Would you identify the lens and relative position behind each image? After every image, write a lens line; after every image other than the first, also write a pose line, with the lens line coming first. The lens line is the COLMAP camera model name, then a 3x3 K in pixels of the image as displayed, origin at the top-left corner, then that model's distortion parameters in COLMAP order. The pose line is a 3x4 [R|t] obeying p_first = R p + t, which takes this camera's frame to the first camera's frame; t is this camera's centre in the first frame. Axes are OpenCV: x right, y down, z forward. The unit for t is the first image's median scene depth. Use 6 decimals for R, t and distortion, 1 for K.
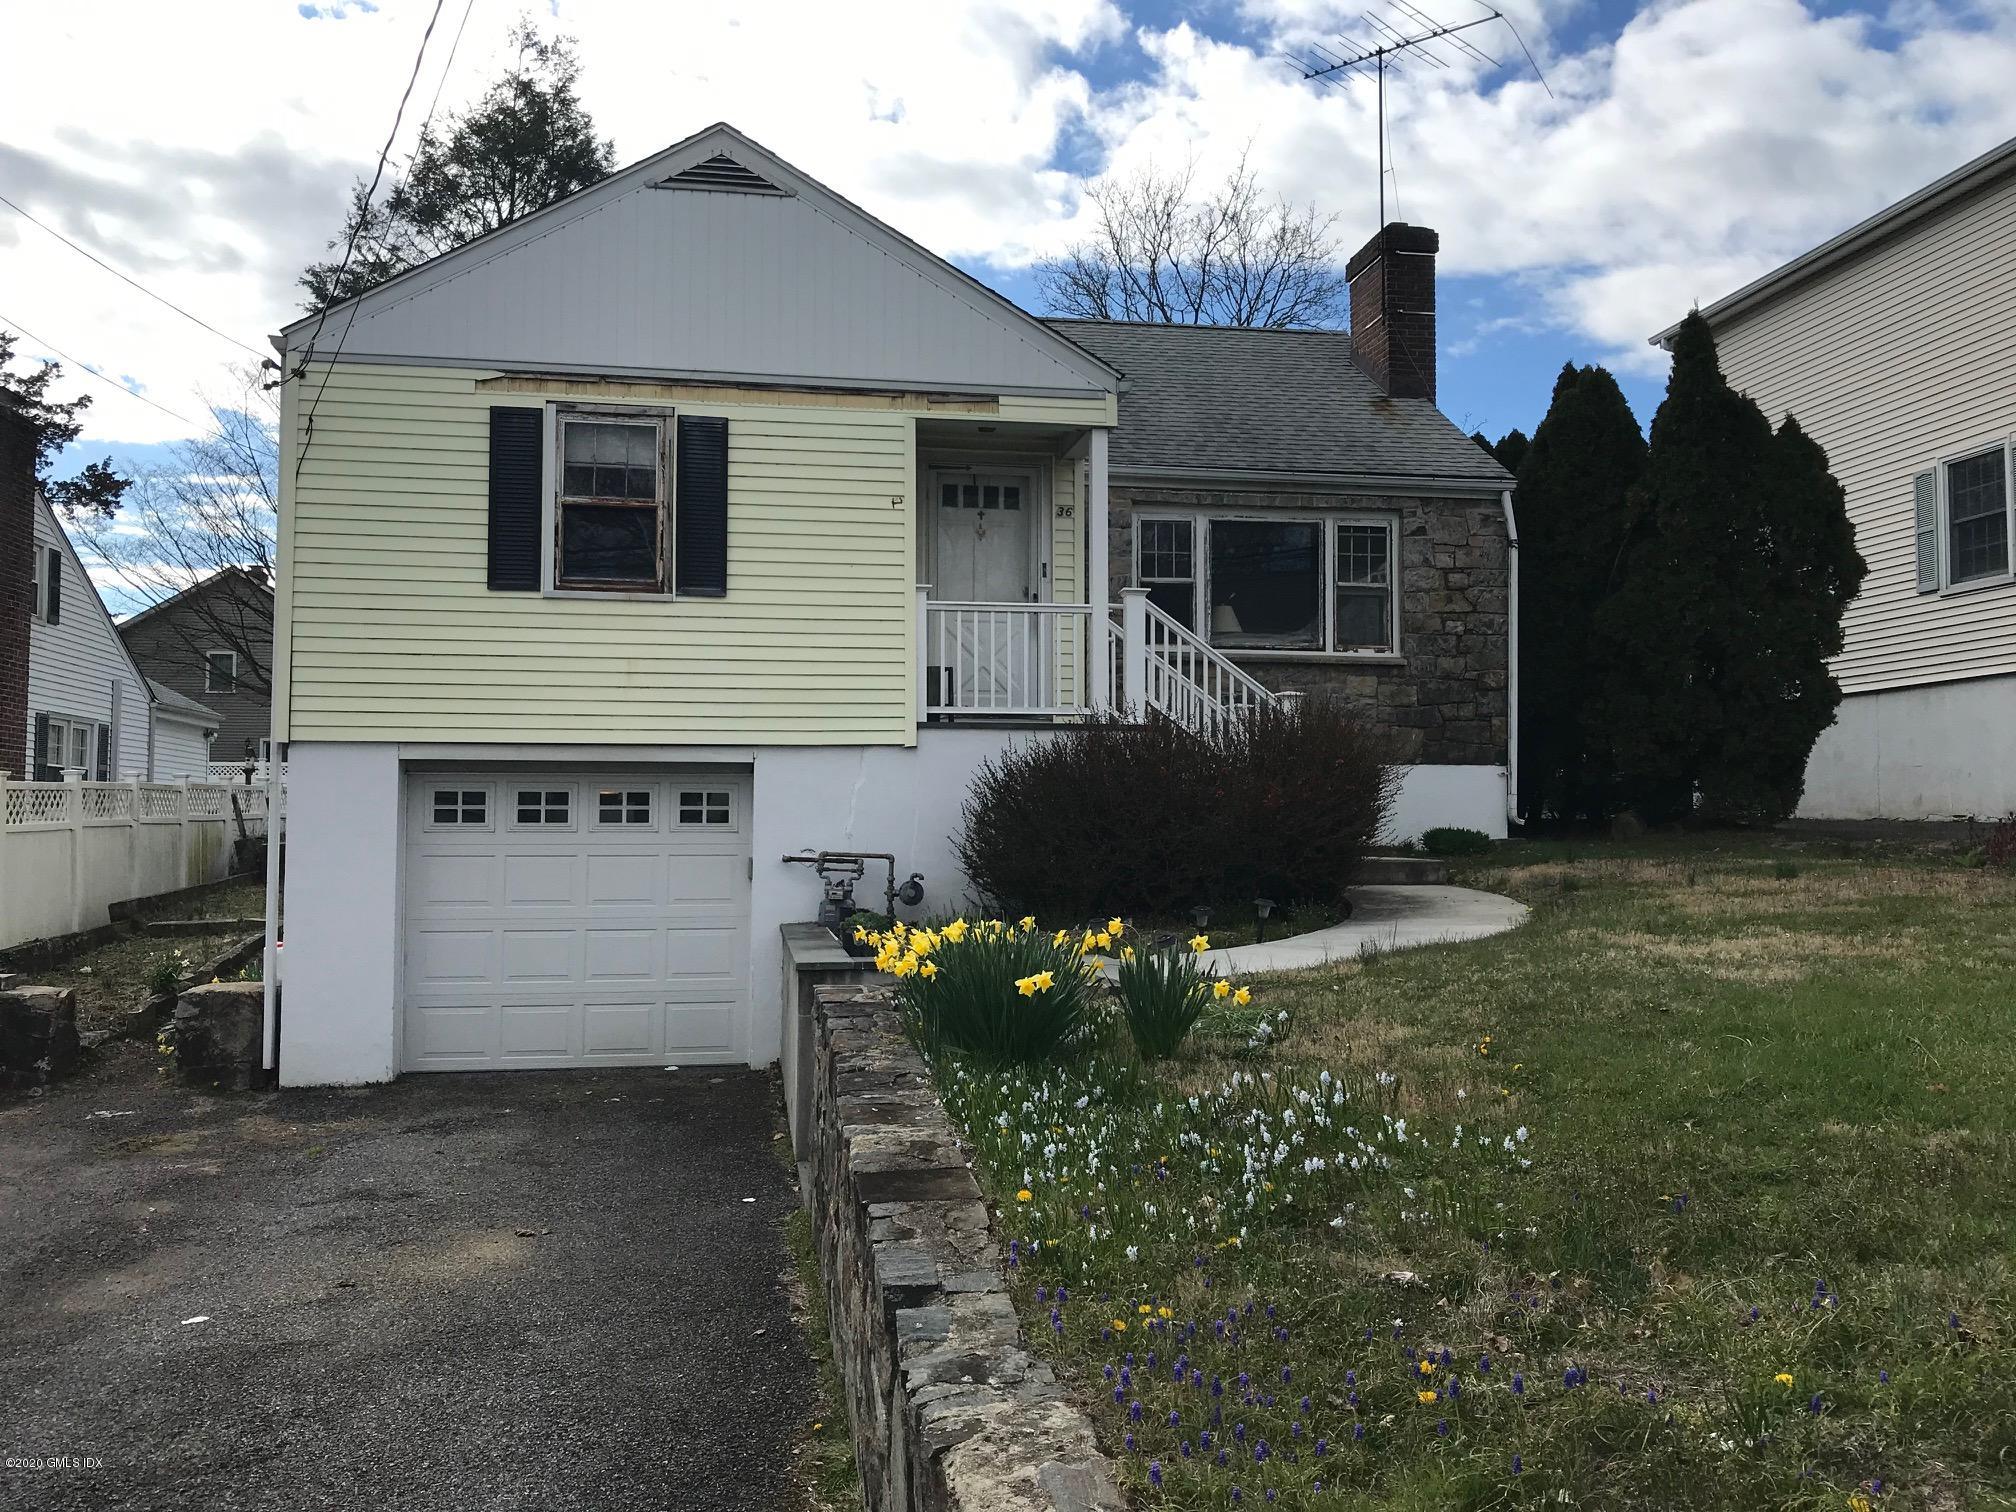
lens RADIAL K [[1632.9, 0, 1026.8], [0, 1632.9, 750.0], [0, 0, 1]] dist [0.033547, -0.056881]
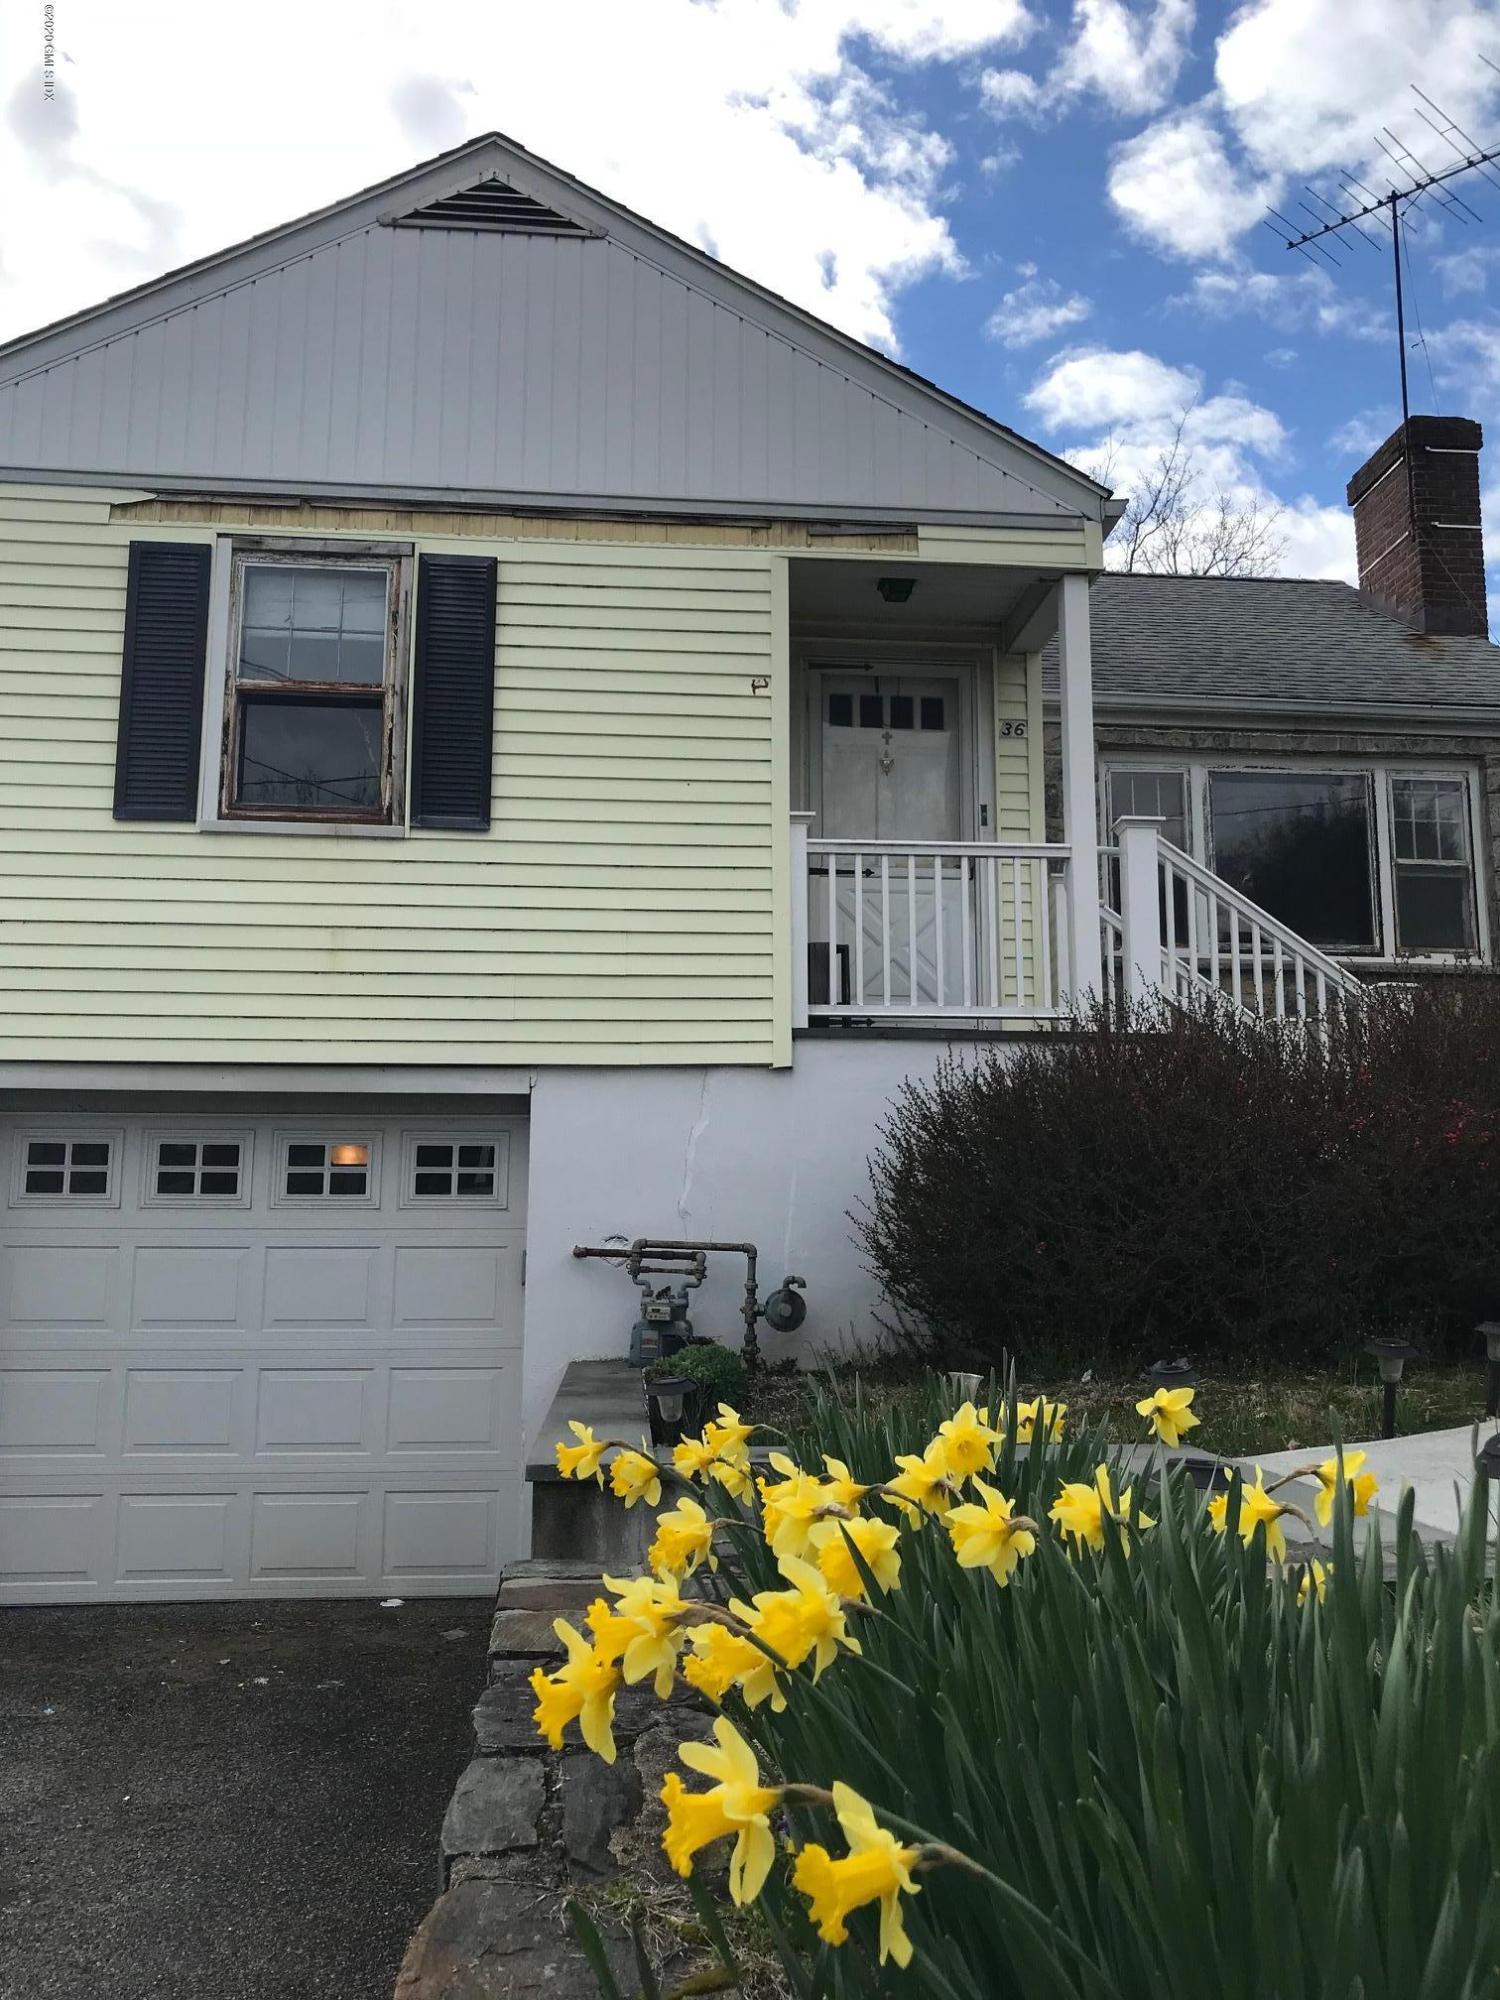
lens RADIAL K [[1620.0, 0, 779.6], [0, 1620.0, 998.5], [0, 0, 1]] dist [0.033547, -0.056881]
pose [[0.997008, -0.012361, -0.076304, -0.025499], [0.004459, 0.994684, -0.102873, 0.034939], [0.077170, 0.102225, 0.991763, 0.393091]]
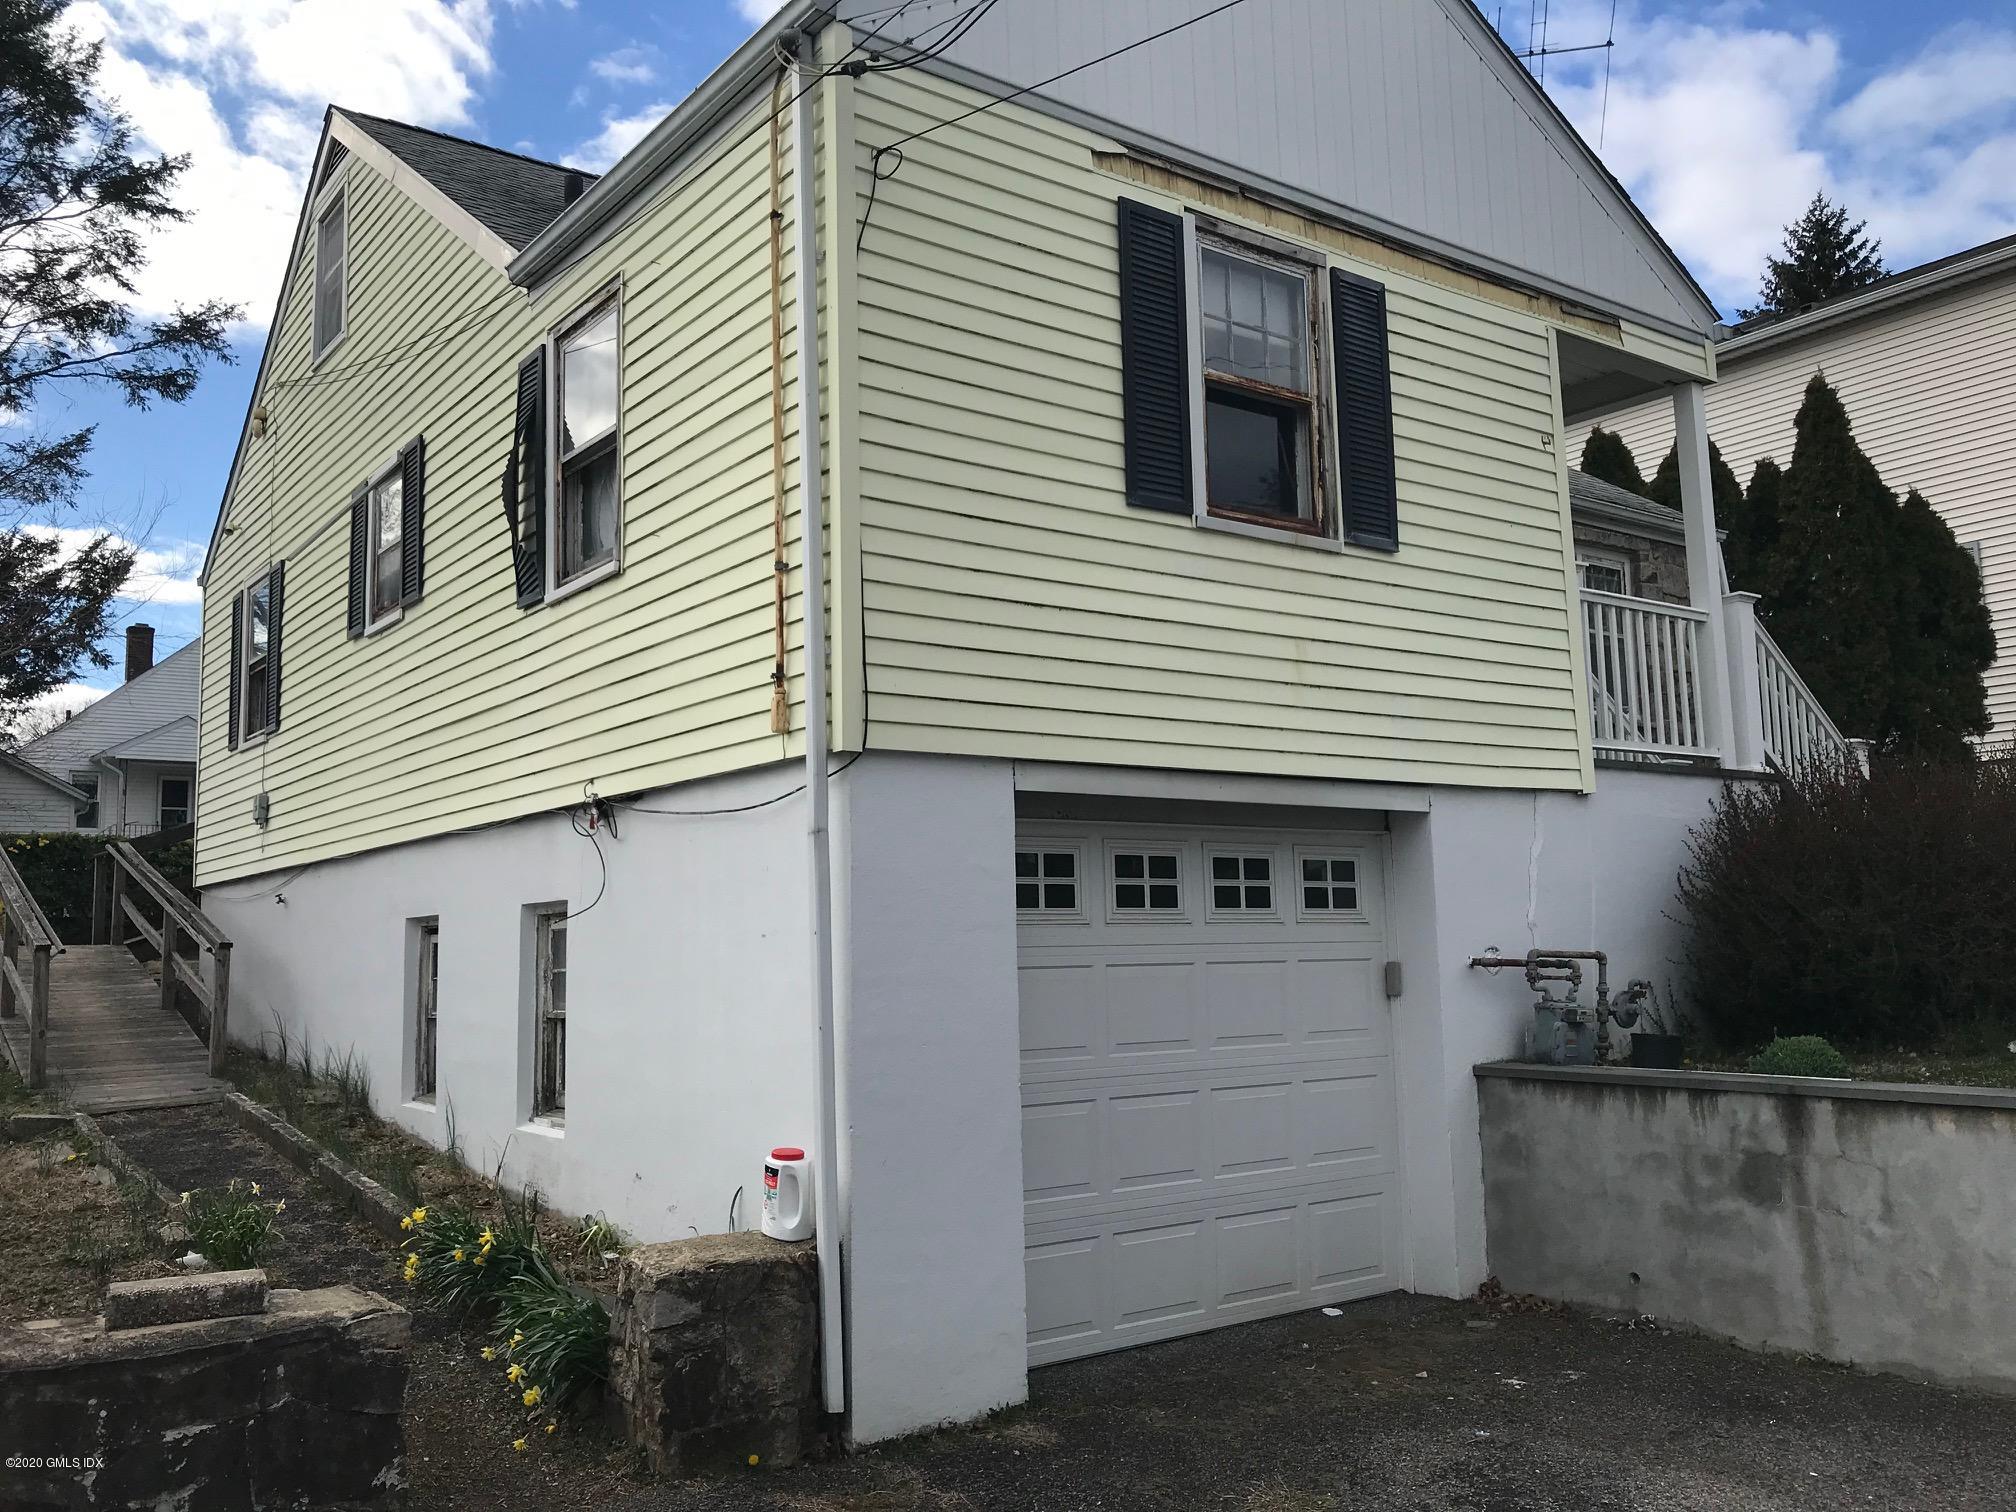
lens RADIAL K [[1632.9, 0, 1002.4], [0, 1632.9, 742.5], [0, 0, 1]] dist [0.033547, -0.056881]
pose [[0.899734, 0.035573, 0.434986, -0.597117], [-0.002769, 0.997118, -0.075816, 0.029328], [-0.436430, 0.067010, 0.897239, 0.490311]]
